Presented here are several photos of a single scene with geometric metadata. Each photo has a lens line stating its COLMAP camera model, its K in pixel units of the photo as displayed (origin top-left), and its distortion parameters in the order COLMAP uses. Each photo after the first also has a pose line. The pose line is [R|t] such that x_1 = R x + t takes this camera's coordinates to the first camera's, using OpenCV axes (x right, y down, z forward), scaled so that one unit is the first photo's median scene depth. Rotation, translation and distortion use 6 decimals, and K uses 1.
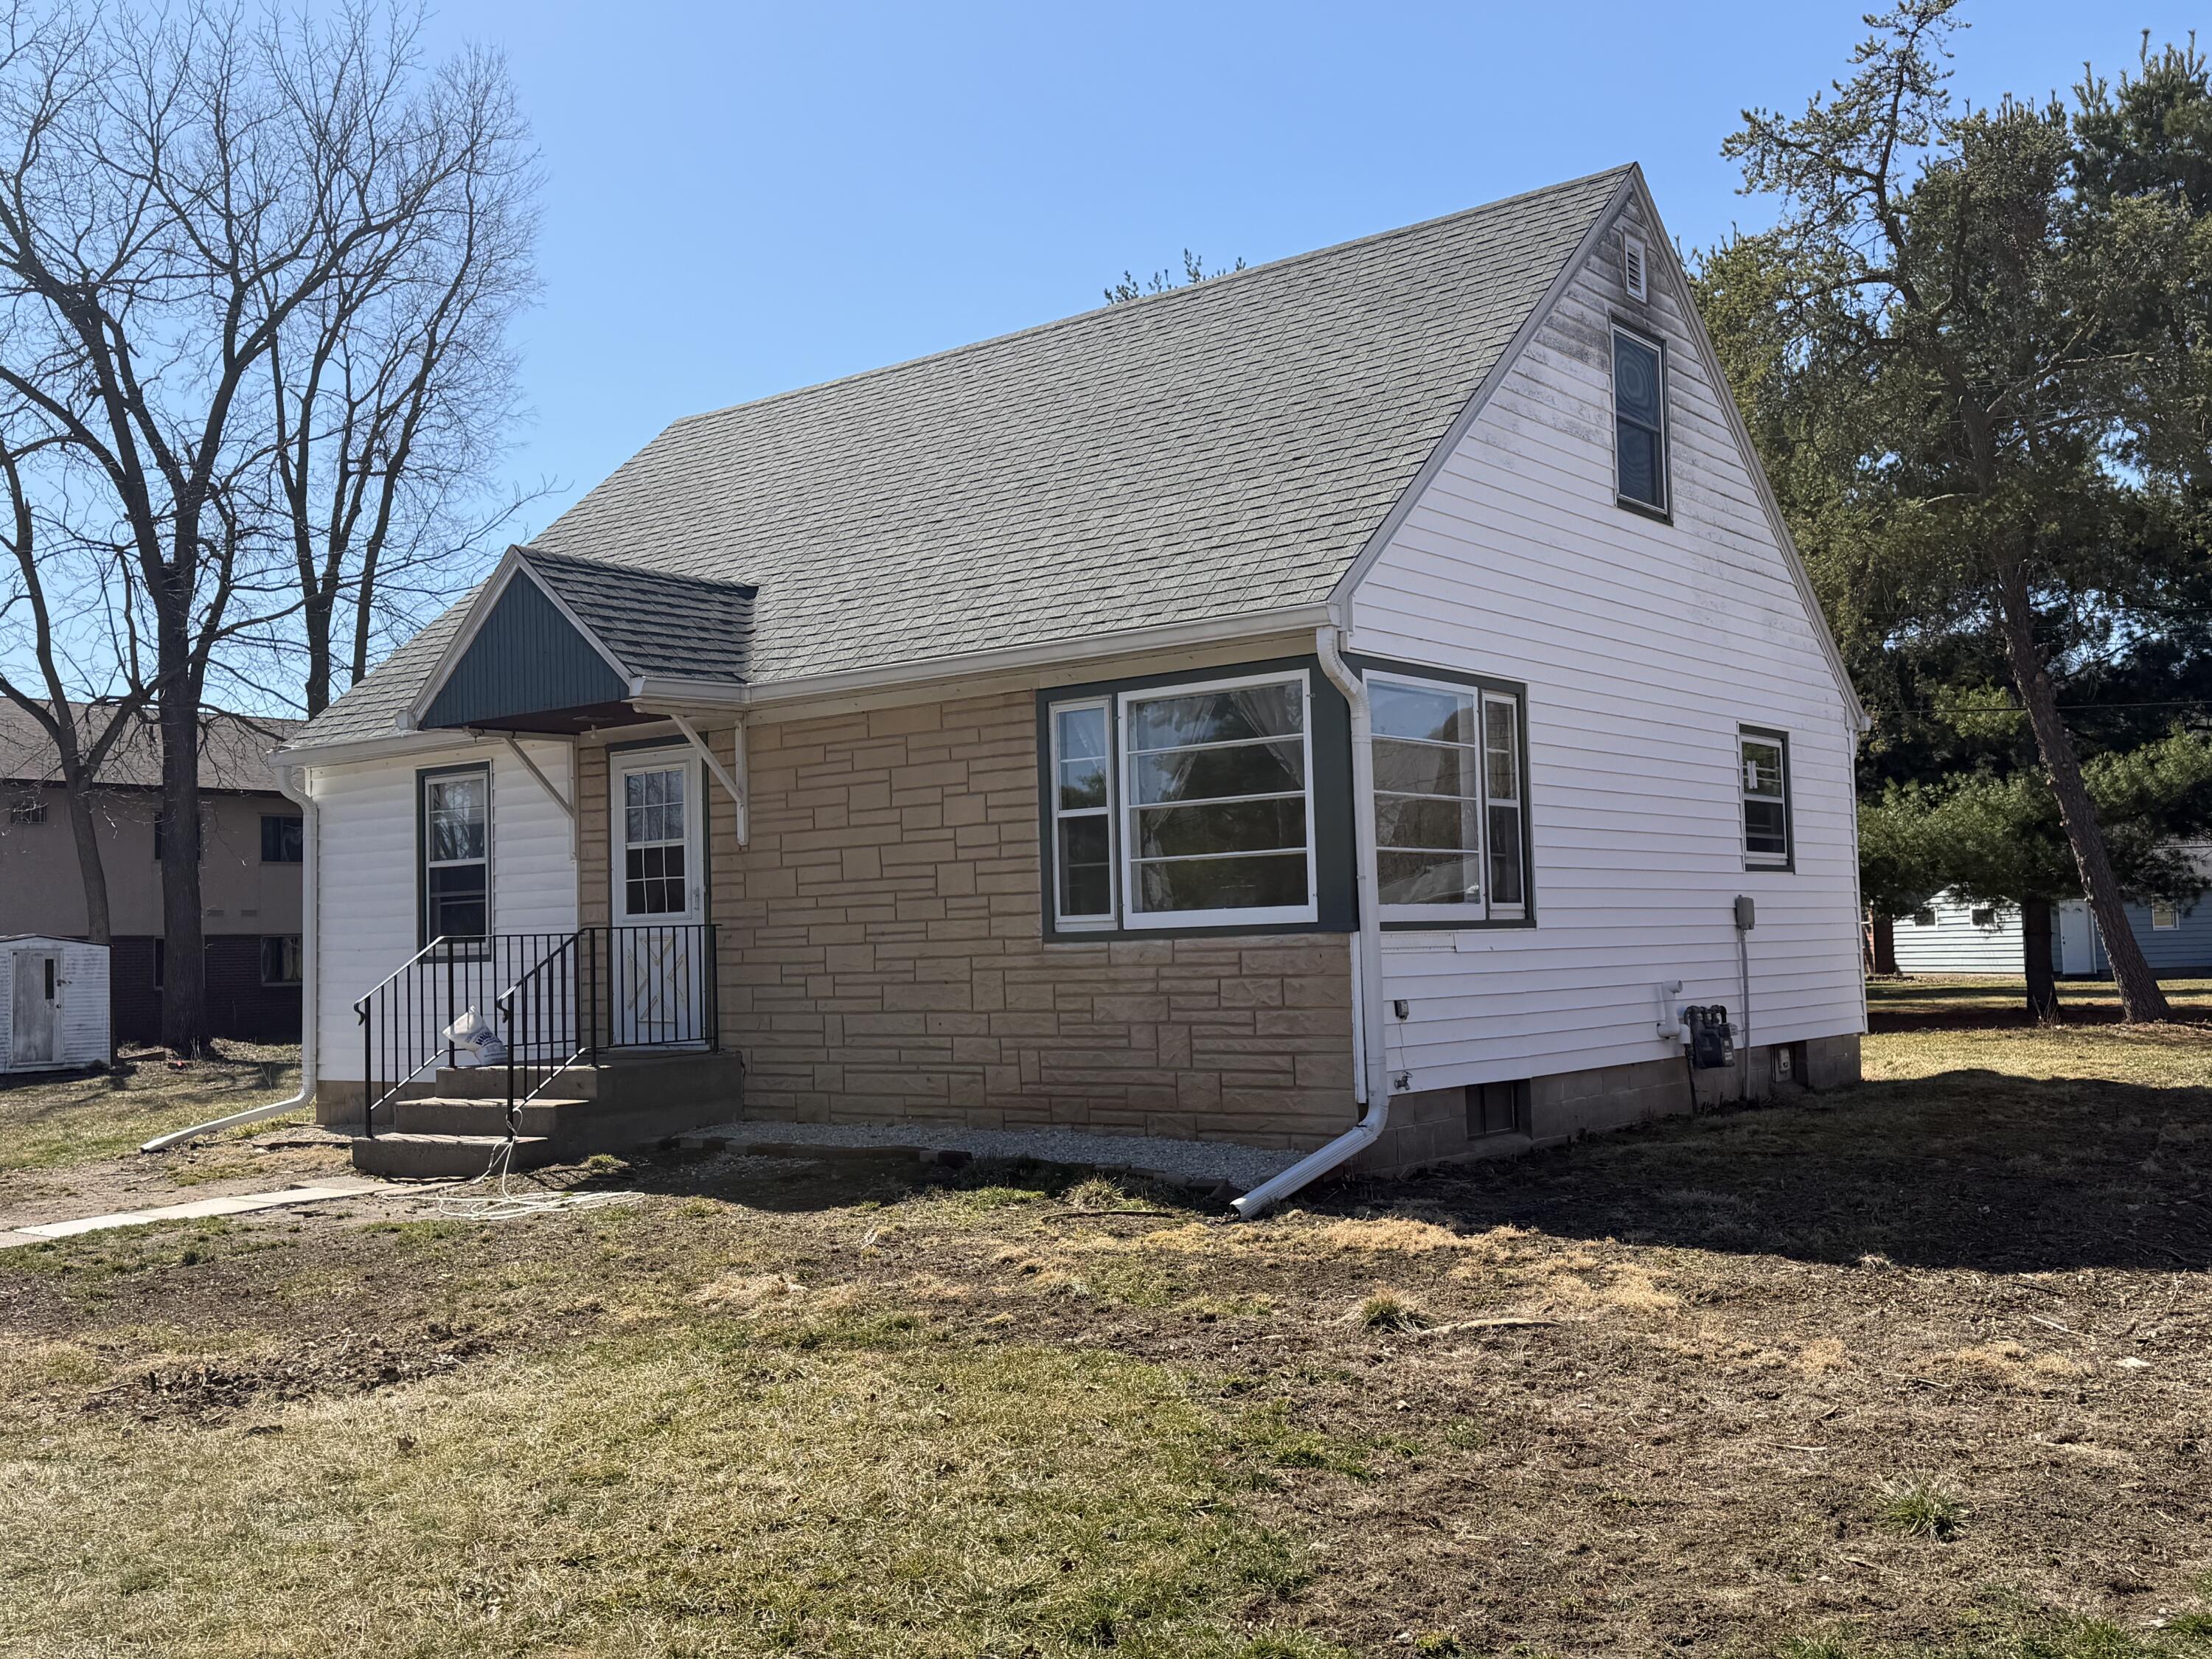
lens RADIAL K [[2198.3, 0, 1106.0], [0, 2198.3, 829.5], [0, 0, 1]] dist [0.009518, 0.004076]
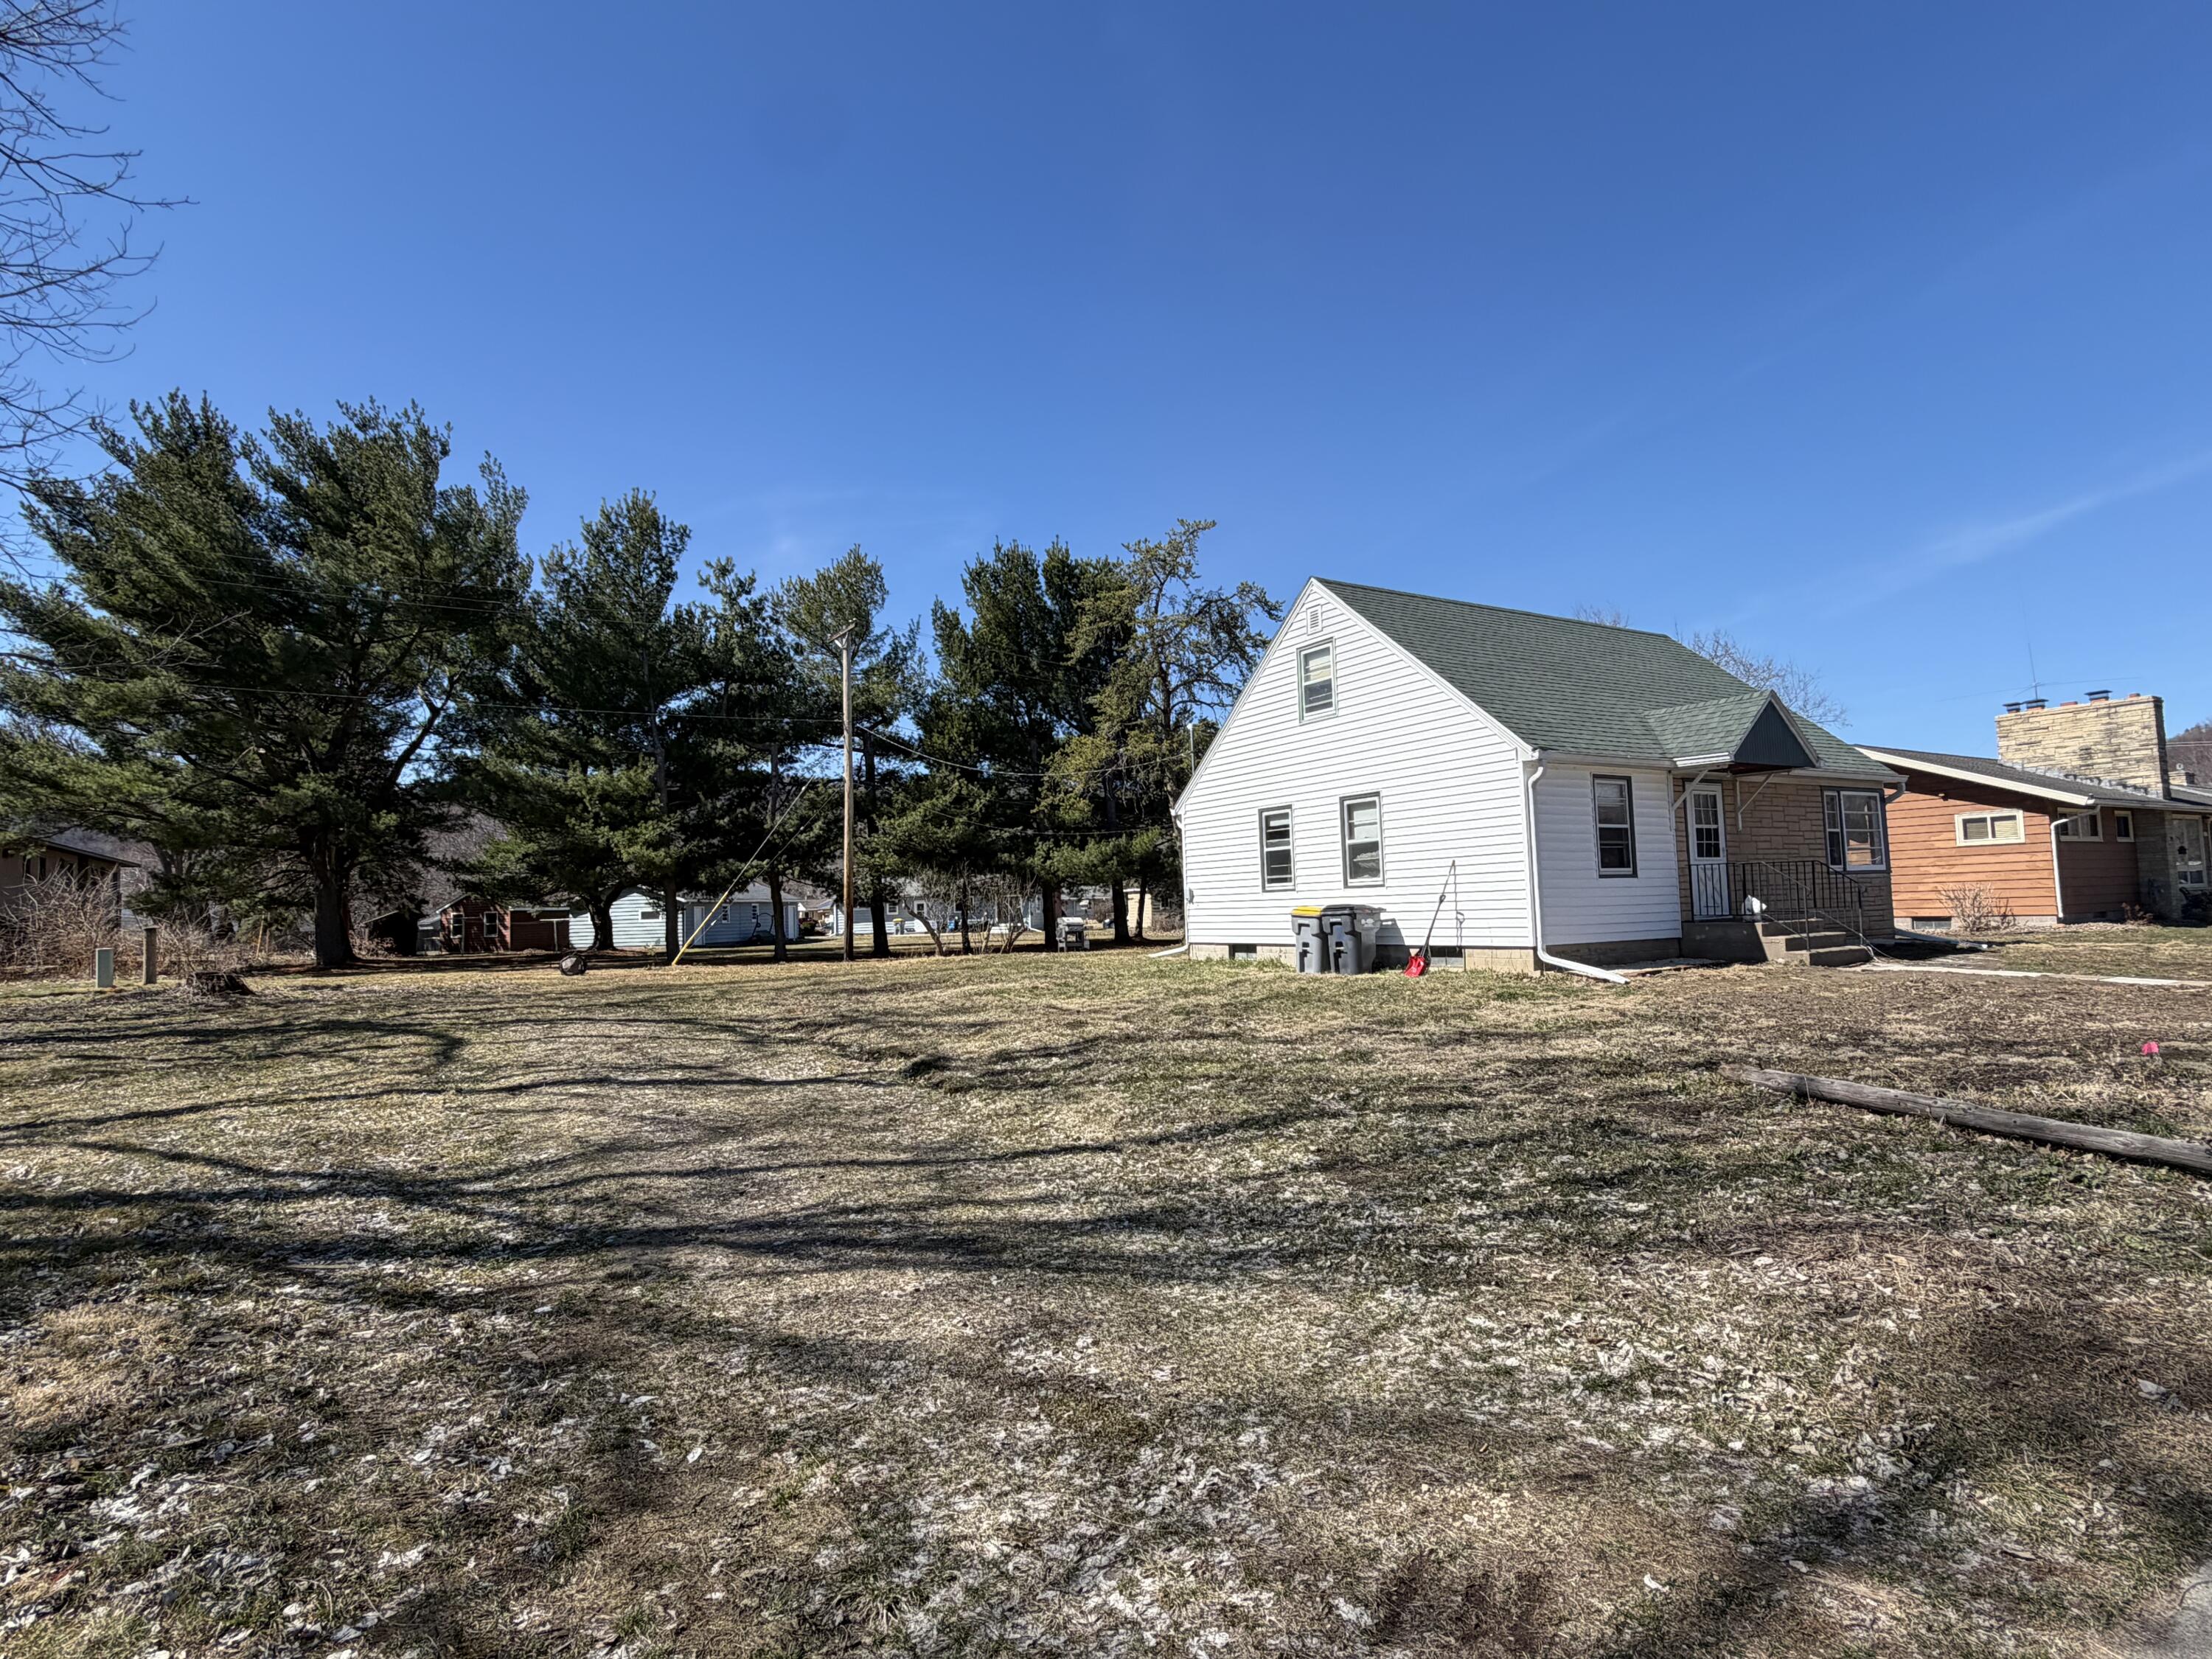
lens RADIAL K [[1145.4, 0, 1106.0], [0, 1145.4, 829.5], [0, 0, 1]] dist [-0.000398, -0.000116]
pose [[0.382489, 0.082409, 0.920278, -1.531759], [-0.035907, 0.996588, -0.074319, 0.119912], [-0.923262, -0.004618, 0.384143, 1.134426]]
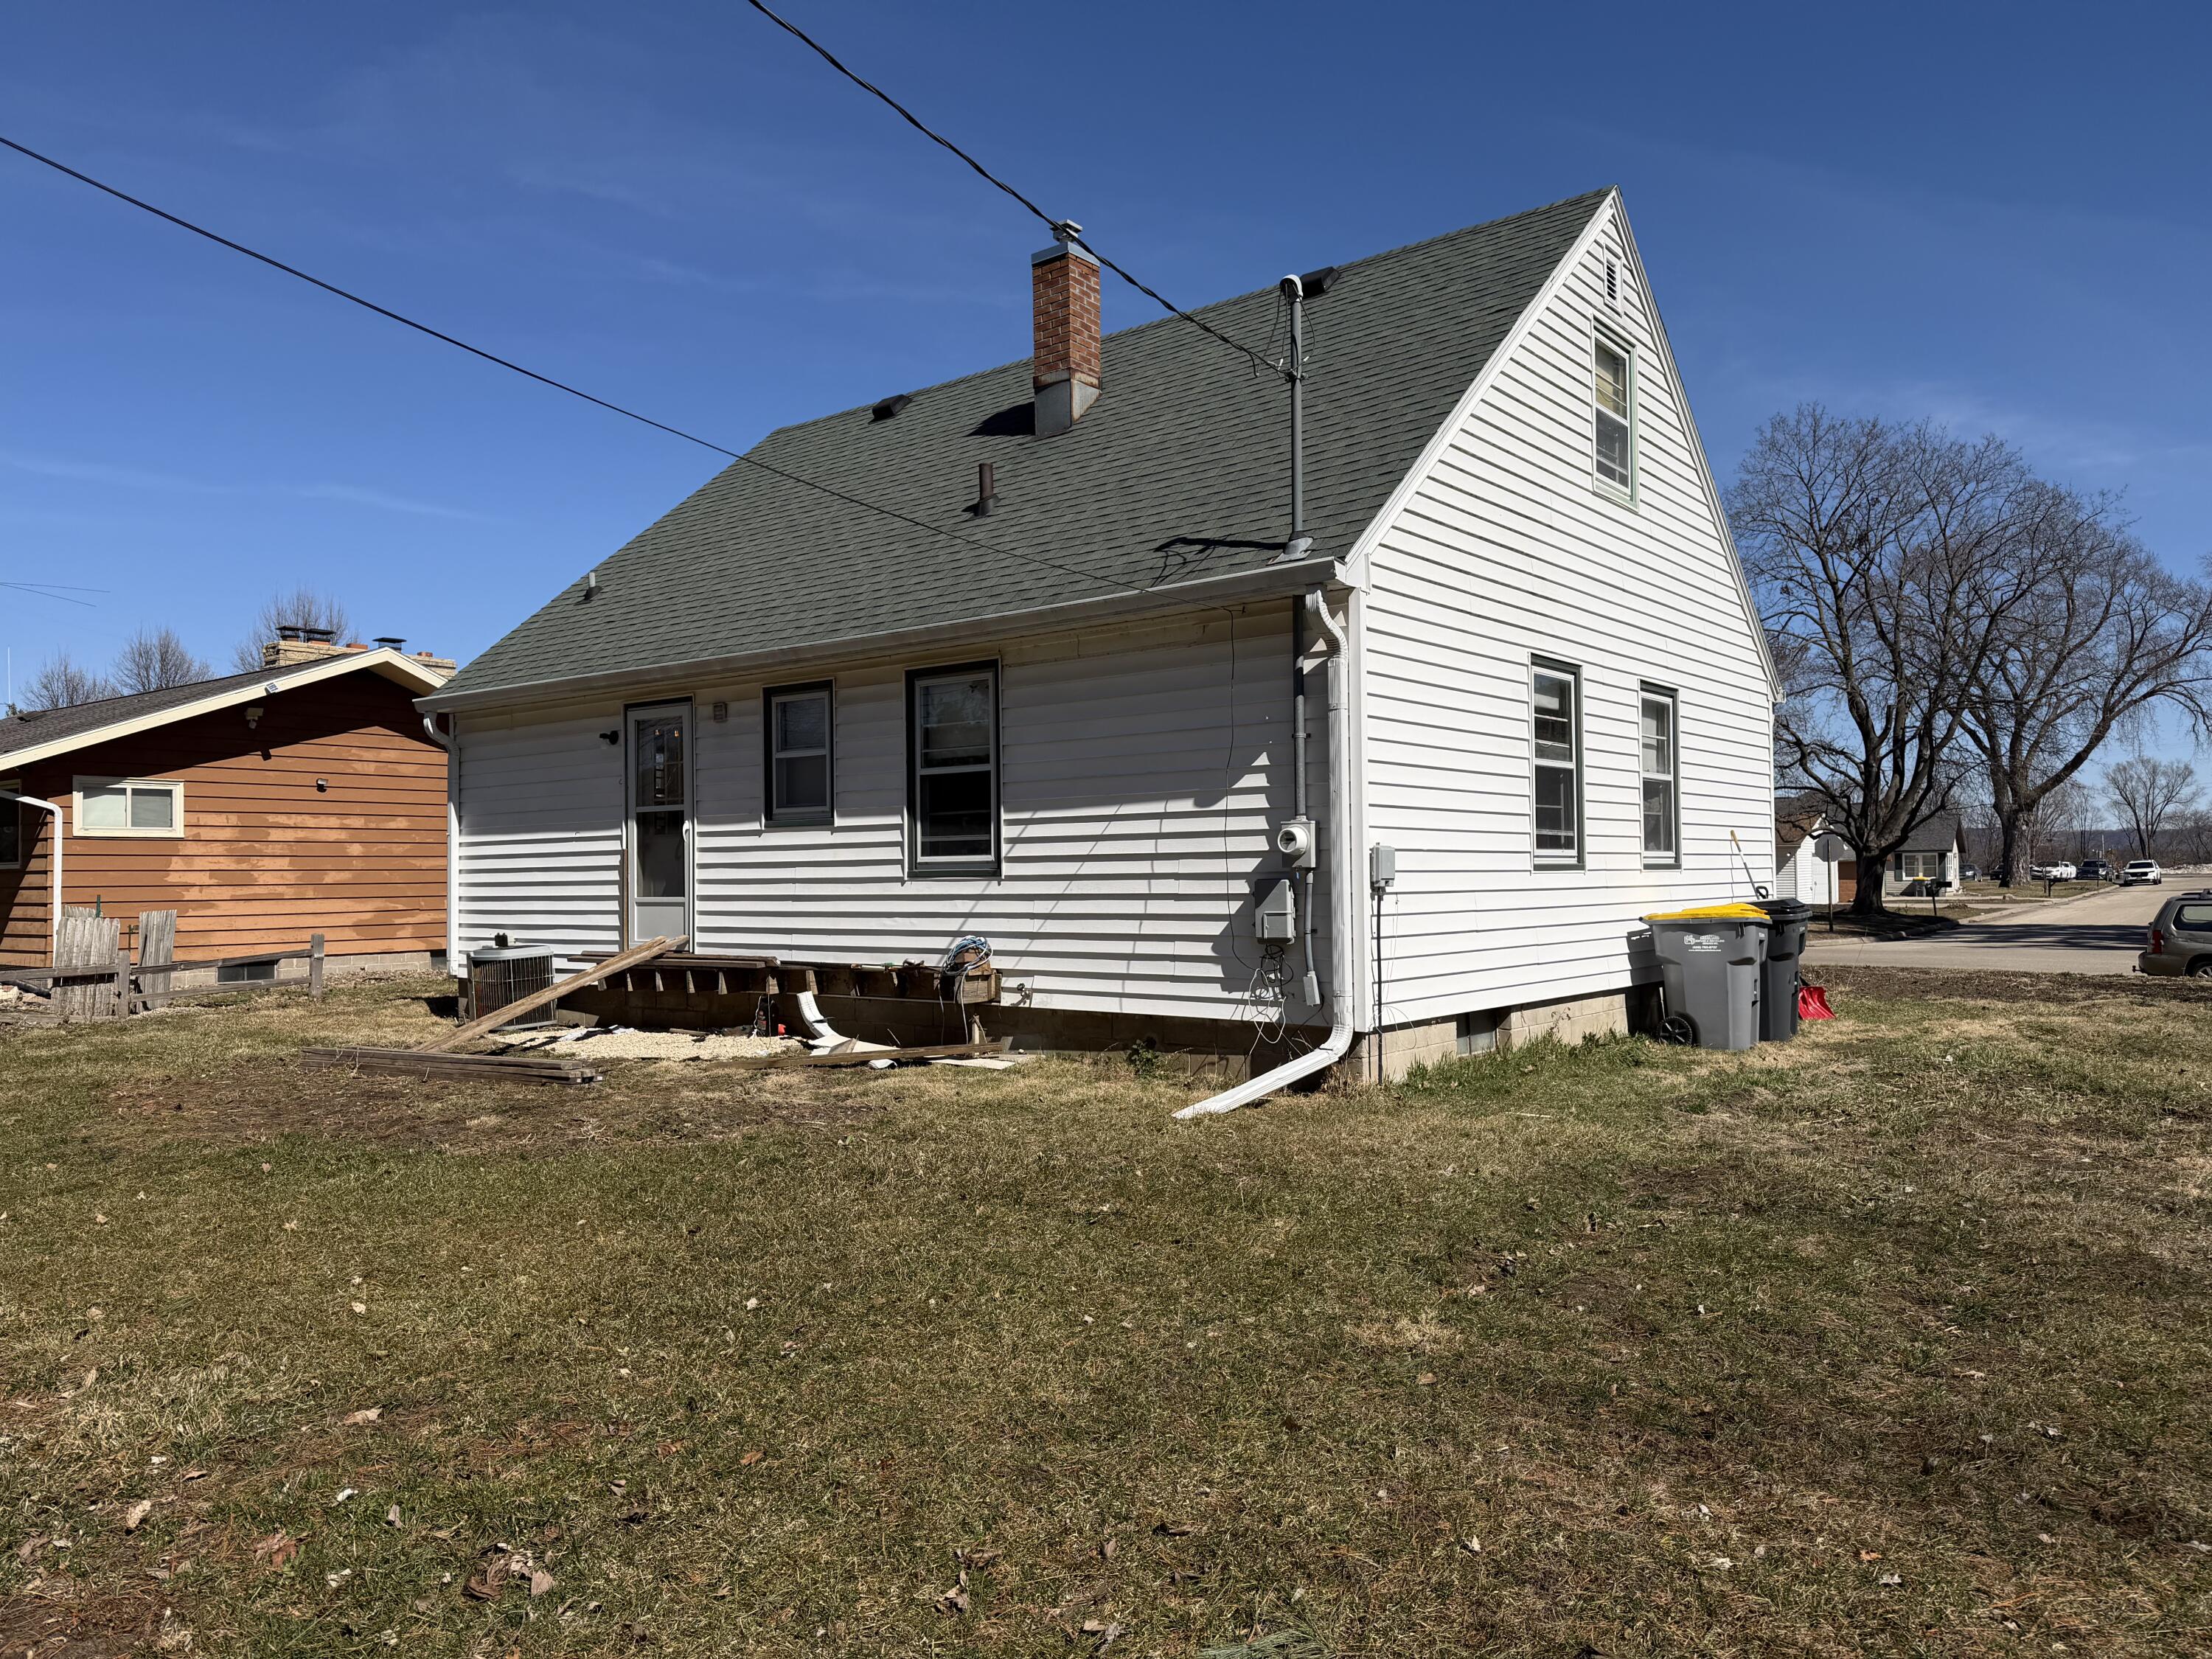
lens RADIAL K [[1569.4, 0, 1106.0], [0, 1569.4, 829.5], [0, 0, 1]] dist [-0.009396, -0.003797]
pose [[-0.998705, 0.041383, 0.029581, -0.025011], [0.038489, 0.994972, -0.092466, 0.127702], [-0.033259, -0.091208, -0.995276, 2.219084]]
